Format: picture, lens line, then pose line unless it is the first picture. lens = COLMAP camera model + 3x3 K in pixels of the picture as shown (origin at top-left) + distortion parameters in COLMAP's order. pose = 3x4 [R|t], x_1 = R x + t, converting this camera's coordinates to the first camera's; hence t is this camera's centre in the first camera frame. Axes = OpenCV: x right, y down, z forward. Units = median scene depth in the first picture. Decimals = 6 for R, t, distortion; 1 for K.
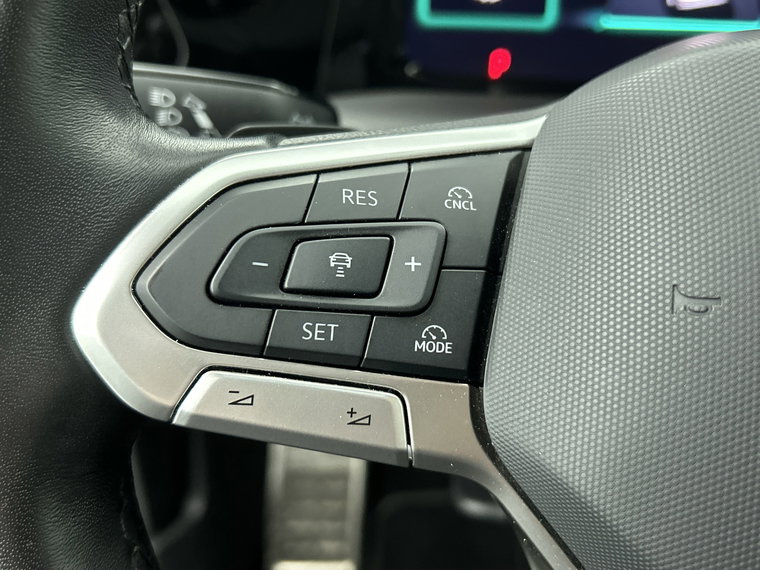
lens RADIAL K [[761.8, 0, 380.0], [0, 761.8, 285.0], [0, 0, 1]] dist [0.003371, 0.001824]
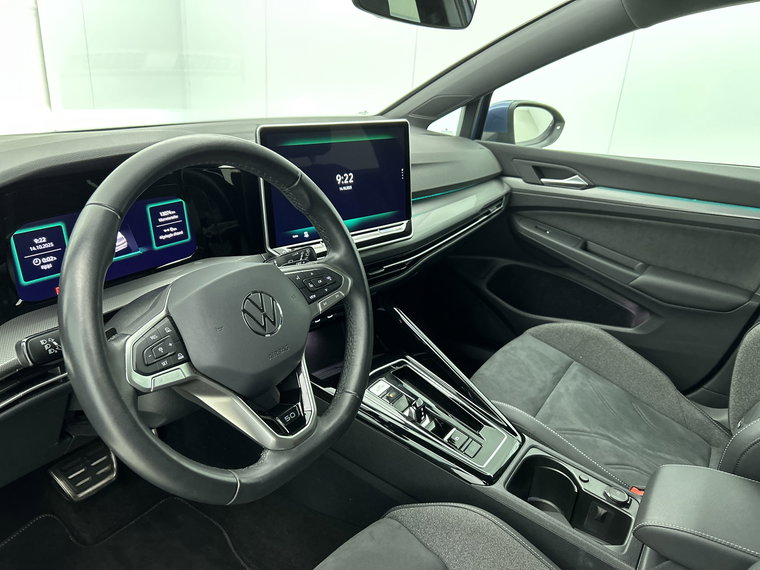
lens RADIAL K [[570.6, 0, 390.9], [0, 570.6, 285.4], [0, 0, 1]] dist [0.000607, -0.004330]
pose [[0.450694, -0.315378, 0.835112, -2.308925], [0.386135, 0.912339, 0.136152, -0.335114], [-0.804844, 0.261103, 0.532964, -2.275690]]
